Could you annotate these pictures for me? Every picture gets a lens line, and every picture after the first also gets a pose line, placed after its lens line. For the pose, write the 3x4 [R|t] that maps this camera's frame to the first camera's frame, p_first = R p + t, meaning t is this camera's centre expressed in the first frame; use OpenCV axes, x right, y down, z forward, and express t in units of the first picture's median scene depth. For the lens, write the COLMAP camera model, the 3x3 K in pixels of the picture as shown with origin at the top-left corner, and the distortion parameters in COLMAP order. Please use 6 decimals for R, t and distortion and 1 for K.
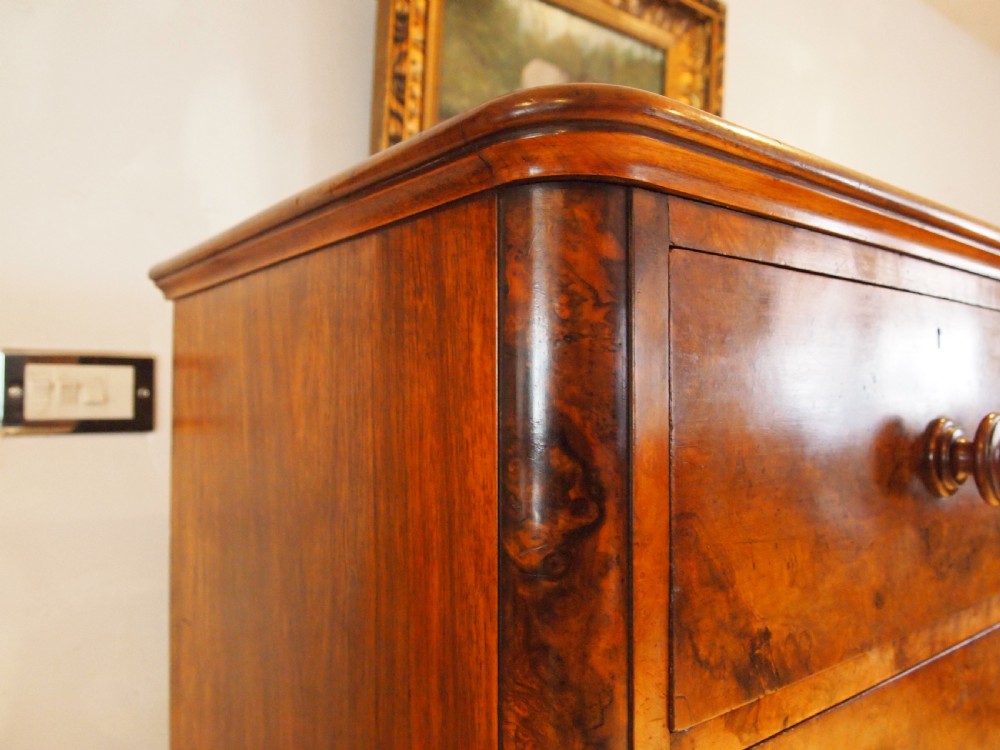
lens RADIAL K [[781.2, 0, 499.5], [0, 781.2, 371.0], [0, 0, 1]] dist [-0.045517, 0.003473]
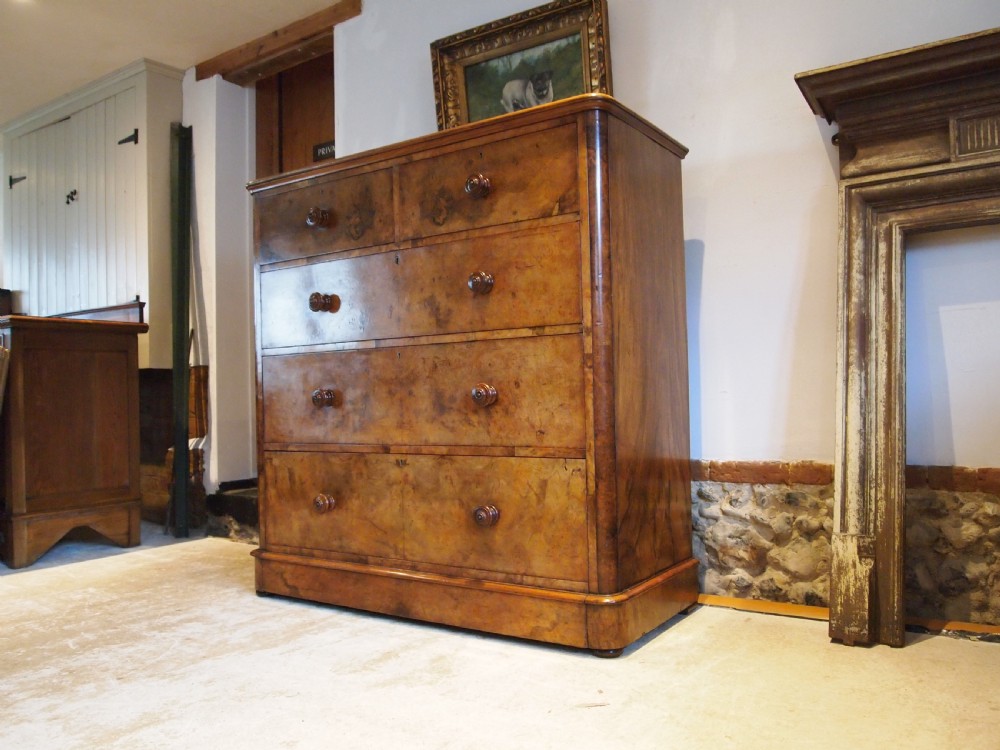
lens RADIAL K [[797.5, 0, 500.0], [0, 797.5, 375.0], [0, 0, 1]] dist [-0.052637, 0.006178]
pose [[0.307221, -0.025535, -0.951296, 4.992075], [0.061579, 0.998078, -0.006904, 1.054003], [0.949644, -0.056459, 0.308203, 0.484187]]
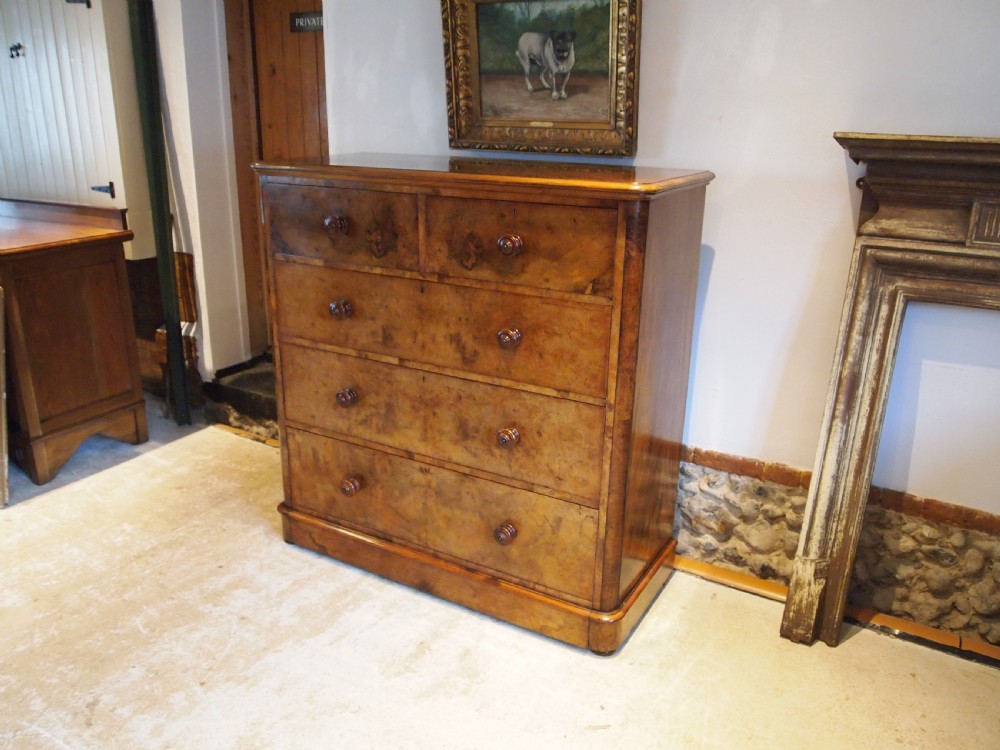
lens RADIAL K [[797.5, 0, 500.0], [0, 797.5, 375.0], [0, 0, 1]] dist [-0.052637, 0.006178]
pose [[0.369955, 0.305836, -0.877267, 4.890251], [0.020732, 0.941310, 0.336906, -0.563886], [0.928818, -0.142827, 0.341902, 0.169427]]
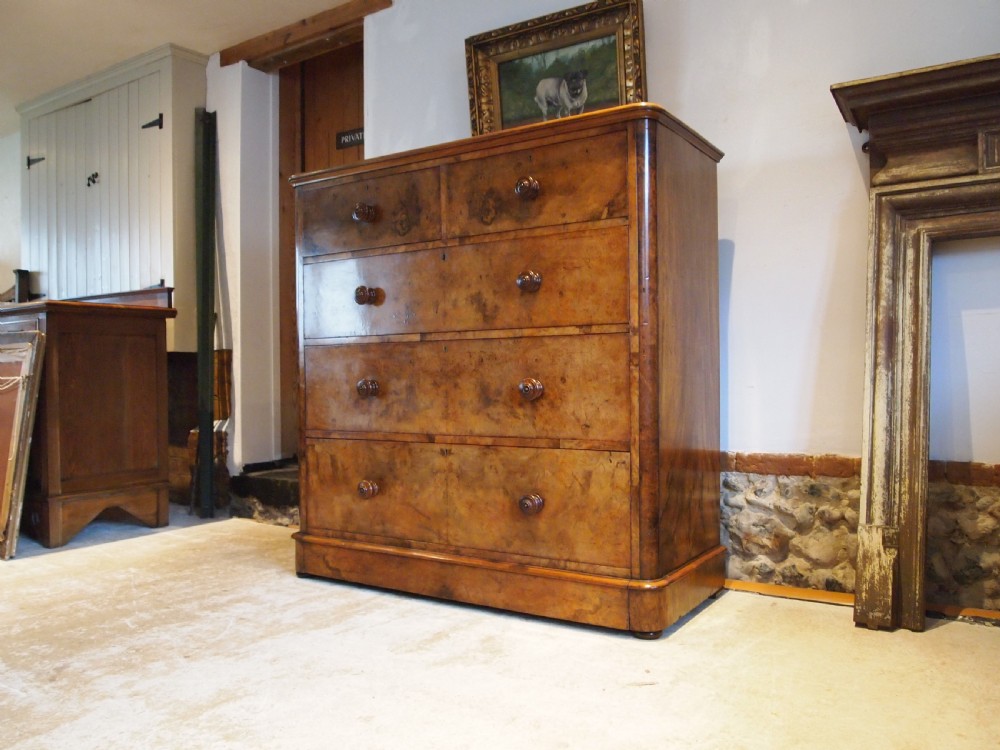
lens RADIAL K [[797.5, 0, 500.0], [0, 797.5, 375.0], [0, 0, 1]] dist [-0.052637, 0.006178]
pose [[0.321832, 0.003715, -0.946790, 5.064504], [0.048152, 0.998634, 0.020286, 0.960730], [0.945572, -0.052118, 0.321213, 0.165315]]
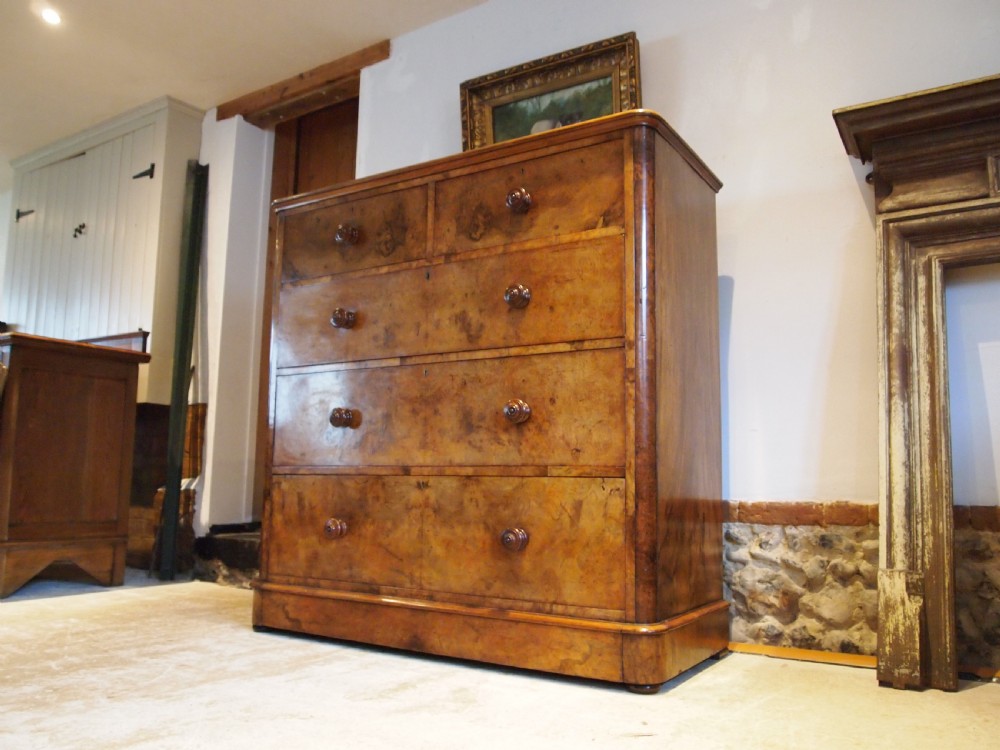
lens RADIAL K [[797.5, 0, 500.0], [0, 797.5, 375.0], [0, 0, 1]] dist [-0.052637, 0.006178]
pose [[0.332830, -0.114568, -0.936001, 4.759385], [0.021775, 0.993261, -0.113834, 1.359399], [0.942736, 0.017505, 0.333081, 0.292891]]
